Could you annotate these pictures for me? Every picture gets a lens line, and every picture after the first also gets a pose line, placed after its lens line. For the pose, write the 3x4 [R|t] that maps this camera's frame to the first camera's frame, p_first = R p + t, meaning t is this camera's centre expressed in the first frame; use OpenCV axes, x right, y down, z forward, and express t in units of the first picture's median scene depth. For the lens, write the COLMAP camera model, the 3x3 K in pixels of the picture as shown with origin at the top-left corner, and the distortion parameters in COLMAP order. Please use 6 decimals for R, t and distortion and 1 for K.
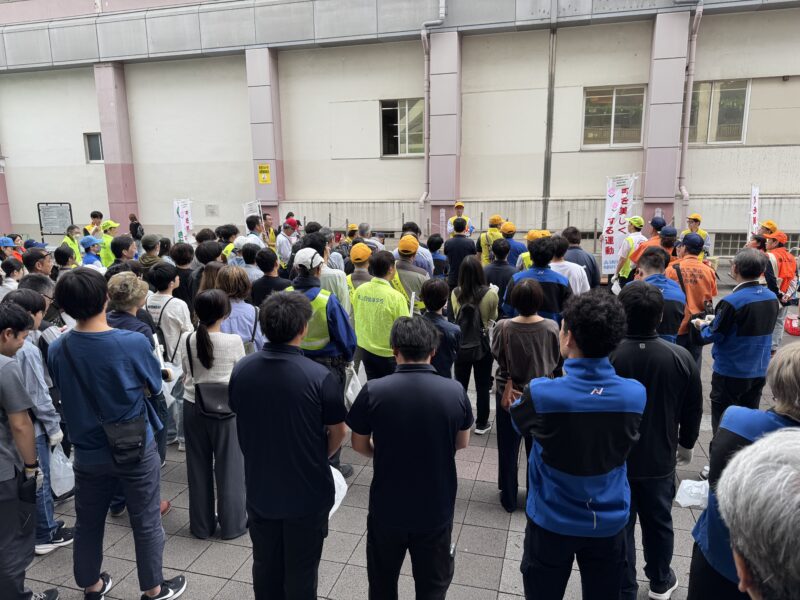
lens RADIAL K [[571.4, 0, 398.1], [0, 571.4, 302.8], [0, 0, 1]] dist [0.009525, -0.009673]
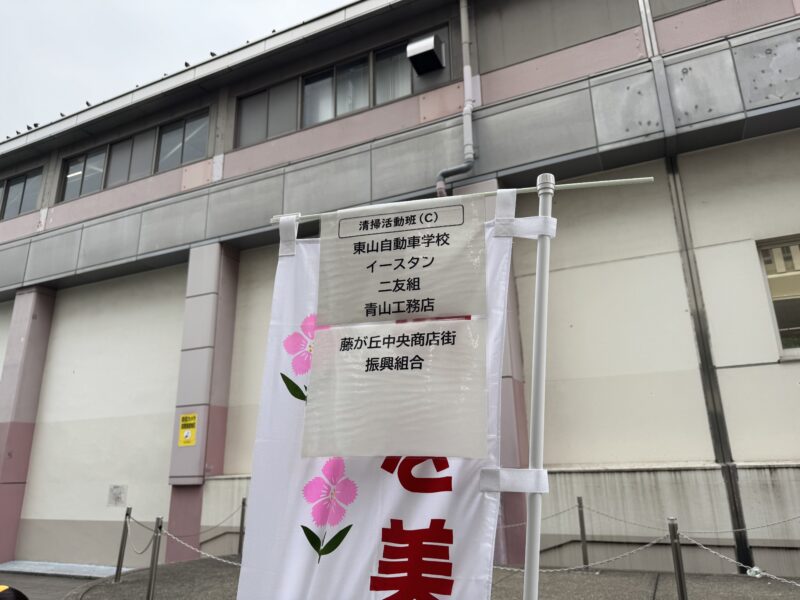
lens RADIAL K [[571.4, 0, 393.0], [0, 571.4, 303.9], [0, 0, 1]] dist [0.009525, -0.009673]
pose [[0.986691, -0.050108, -0.154694, 0.073610], [-0.028634, 0.882928, -0.468635, -0.071709], [0.160066, 0.466827, 0.869742, 0.475447]]
